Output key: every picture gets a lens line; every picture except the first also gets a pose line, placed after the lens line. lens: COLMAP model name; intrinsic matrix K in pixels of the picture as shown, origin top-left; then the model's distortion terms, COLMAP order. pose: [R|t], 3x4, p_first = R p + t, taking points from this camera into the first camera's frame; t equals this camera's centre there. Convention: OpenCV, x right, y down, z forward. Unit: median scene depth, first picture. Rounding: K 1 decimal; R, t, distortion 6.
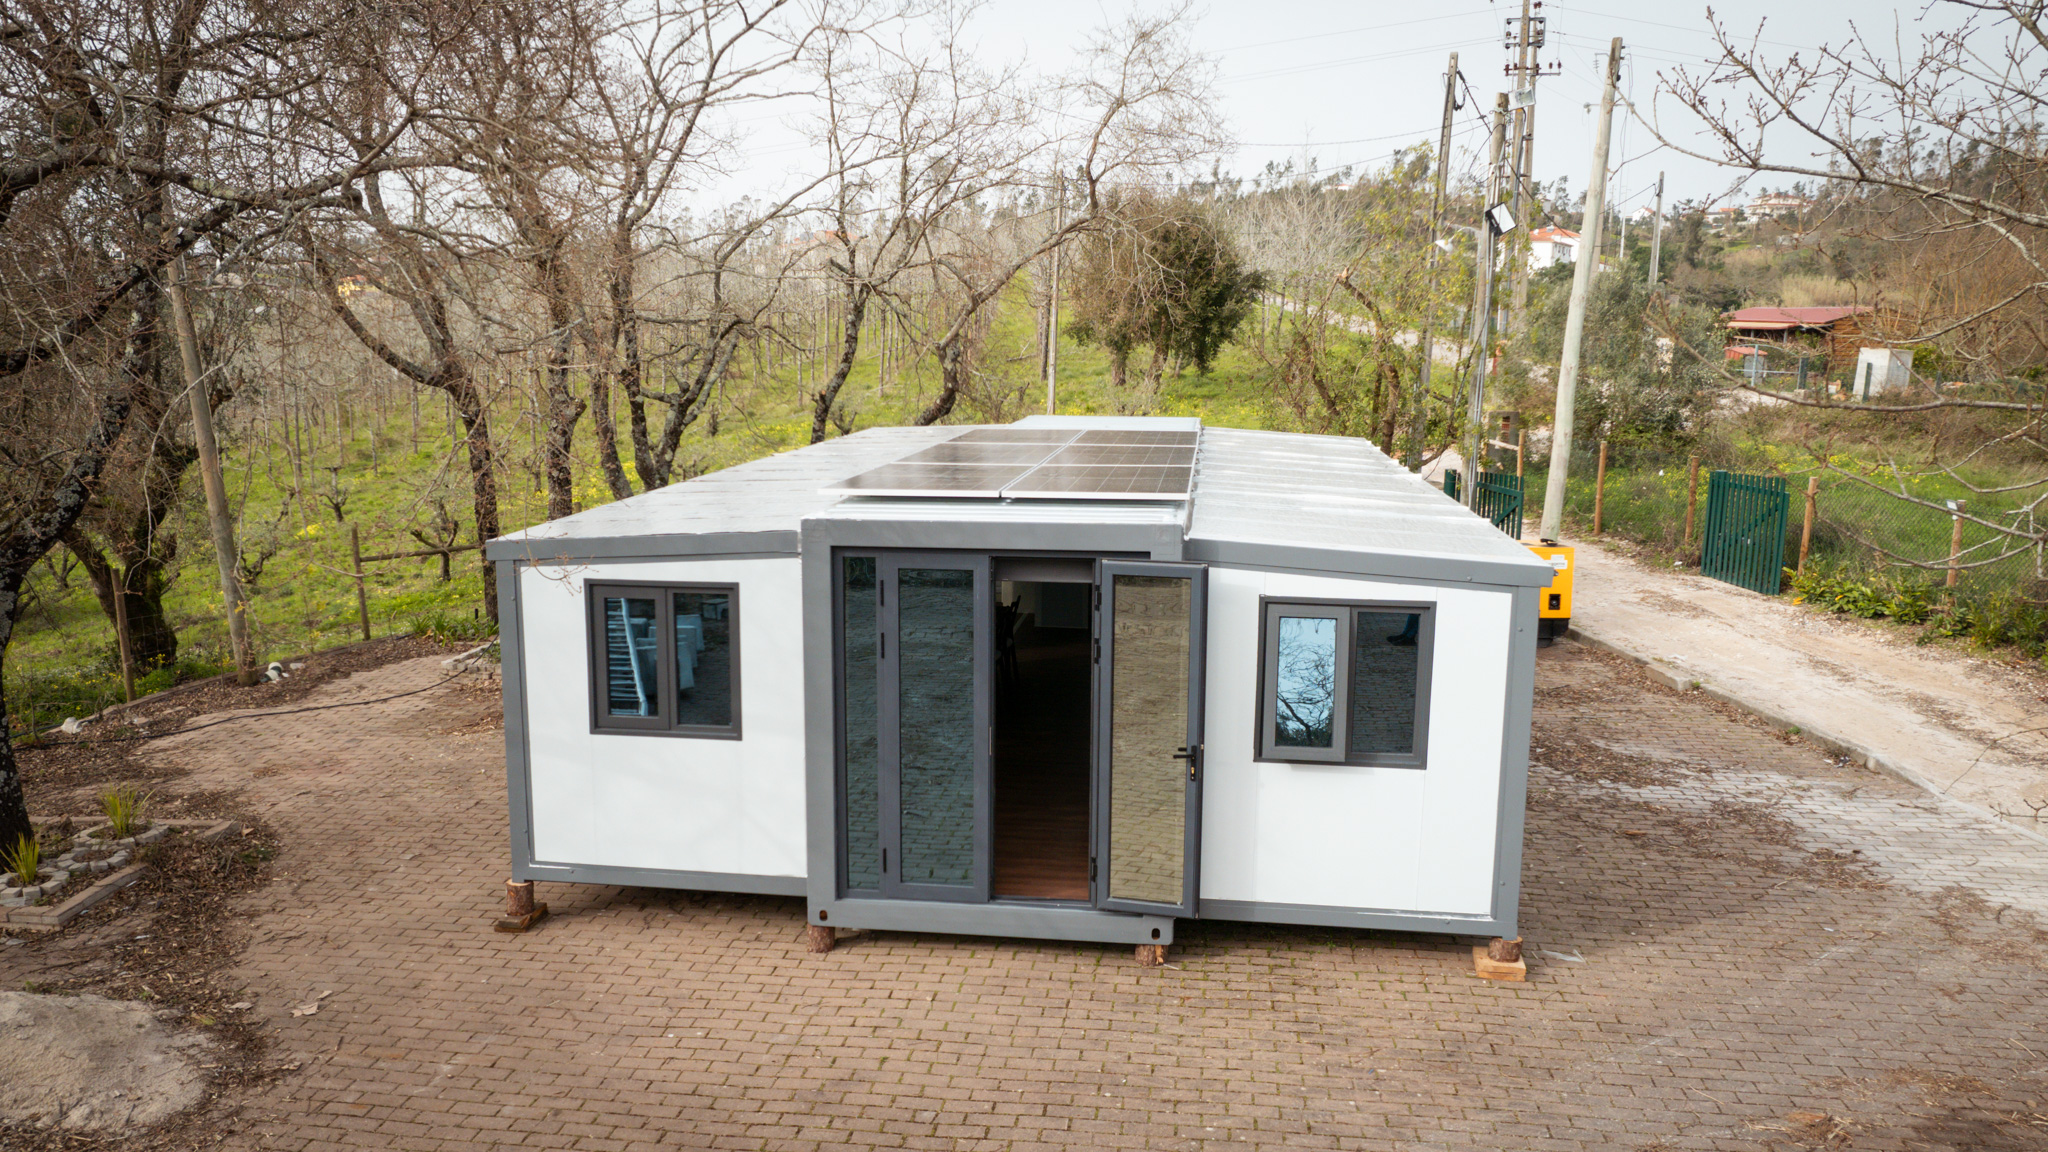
lens RADIAL K [[1615.9, 0, 949.3], [0, 1615.9, 601.0], [0, 0, 1]] dist [-0.084367, 0.080697]
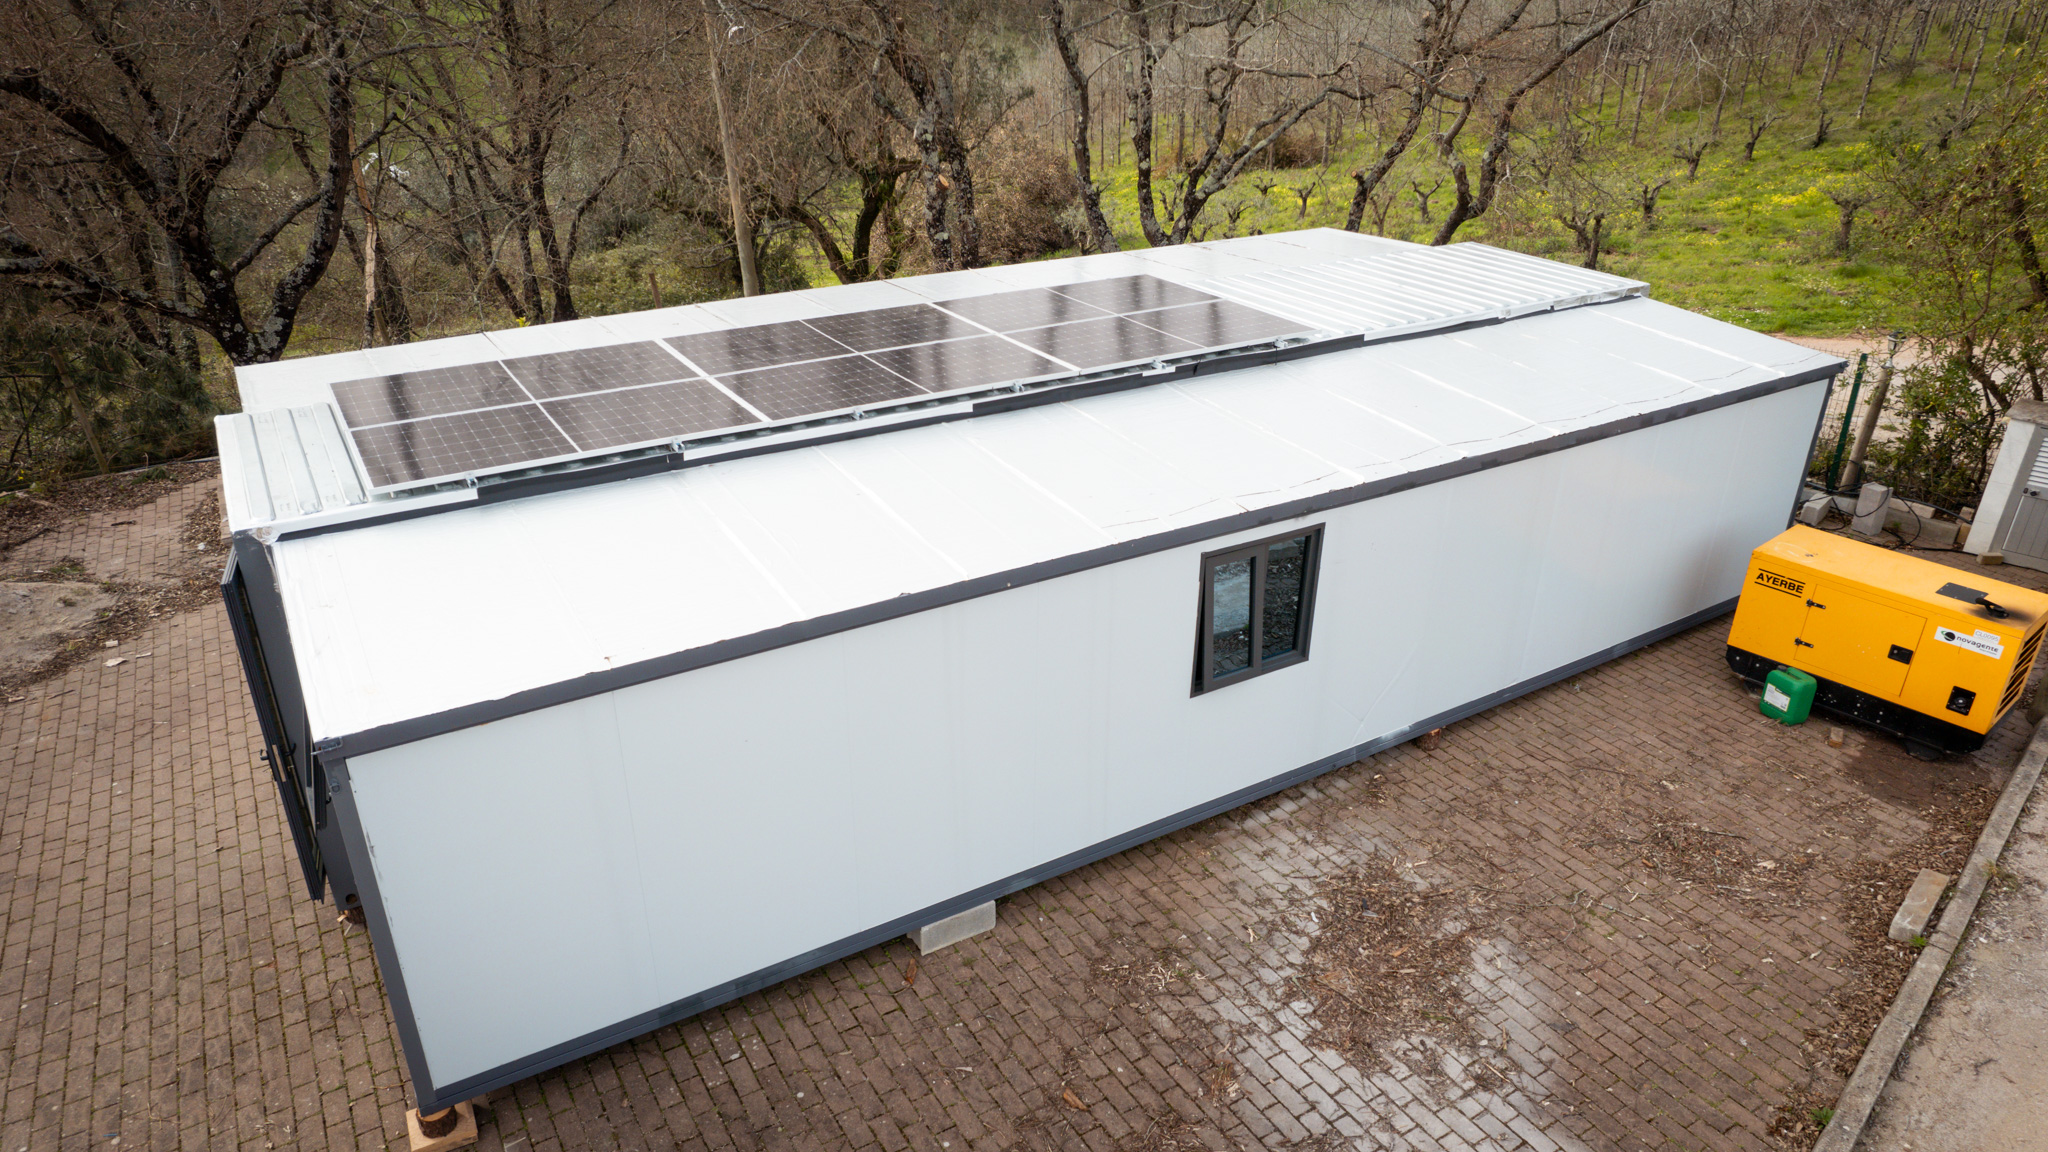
lens RADIAL K [[1315.1, 0, 1024.0], [0, 1315.1, 576.0], [0, 0, 1]] dist [-0.084484, 0.077612]
pose [[0.654287, 0.327890, -0.681467, 0.761153], [-0.131966, 0.936794, 0.324038, -0.257904], [0.744644, -0.122083, 0.656202, 0.675041]]
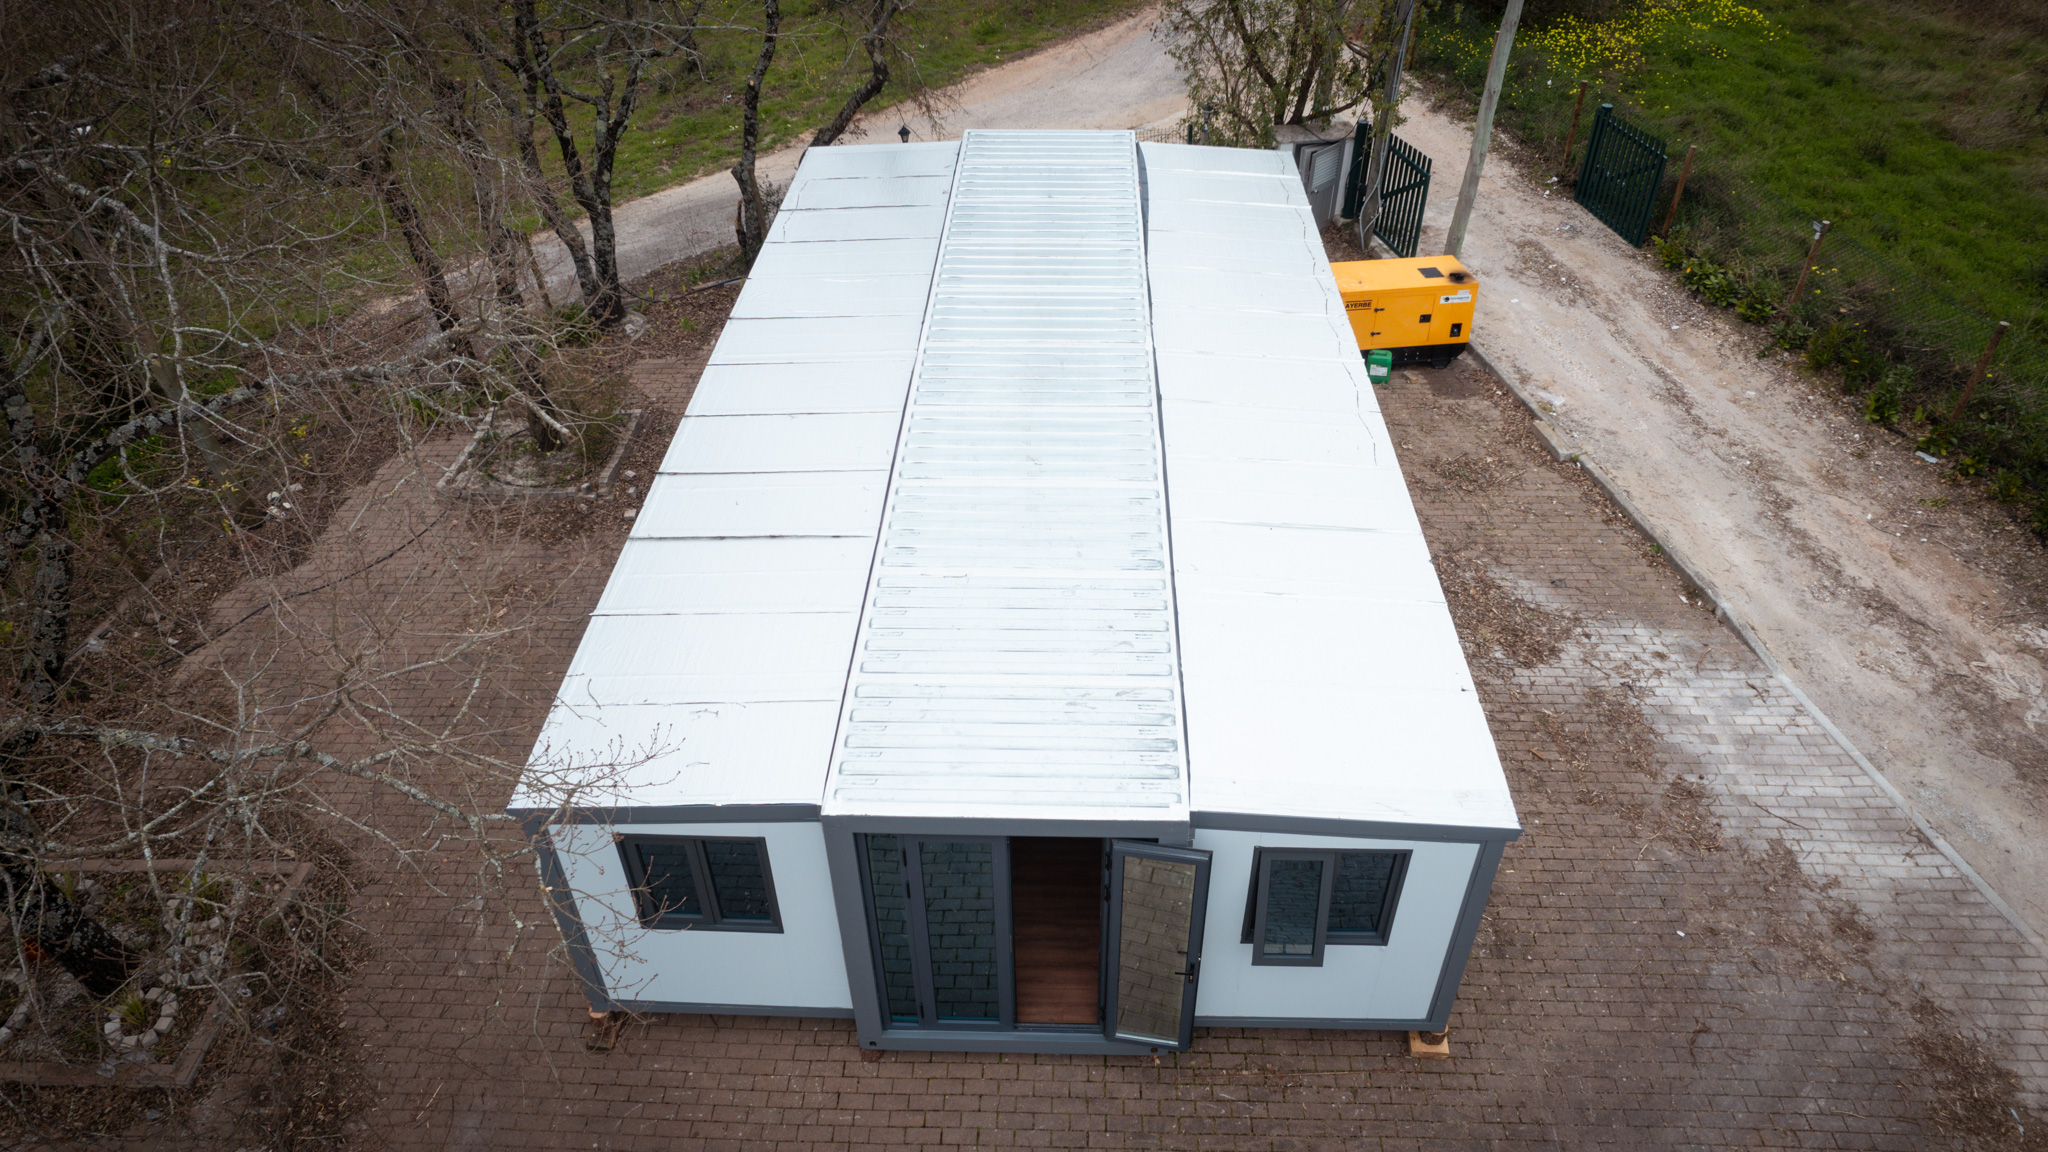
lens RADIAL K [[1342.1, 0, 1024.0], [0, 1342.1, 576.0], [0, 0, 1]] dist [-0.091129, 0.086600]
pose [[0.992274, -0.086509, 0.088934, -0.021642], [0.034244, 0.879930, 0.473868, -0.482314], [-0.119250, -0.467161, 0.876094, 0.253084]]
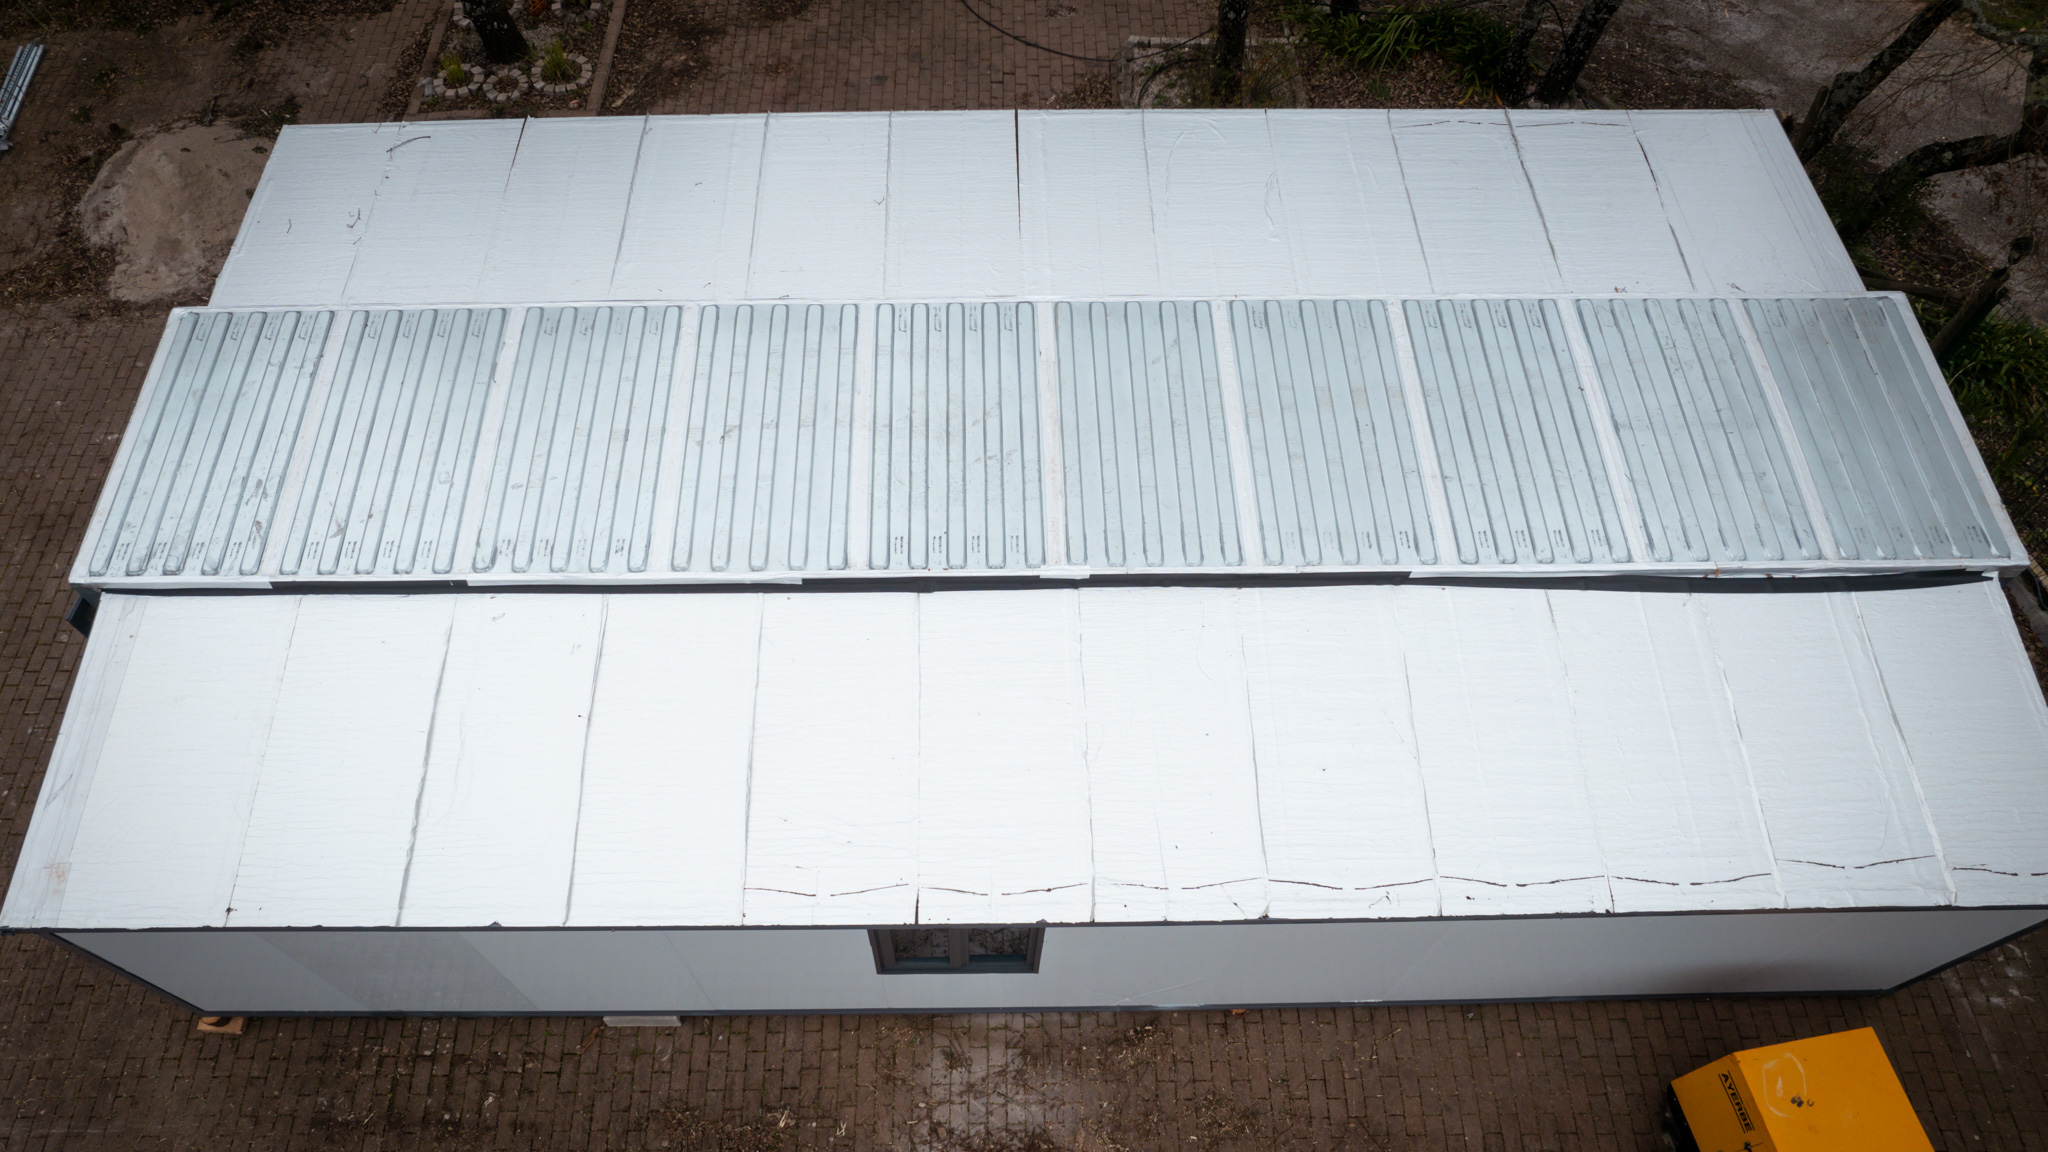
lens RADIAL K [[1405.9, 0, 977.3], [0, 1405.9, 583.9], [0, 0, 1]] dist [-0.098133, 0.098679]
pose [[0.172686, 0.844302, -0.507280, 0.568237], [-0.163288, 0.532430, 0.830575, -0.720945], [0.971348, -0.060596, 0.229807, 1.095009]]
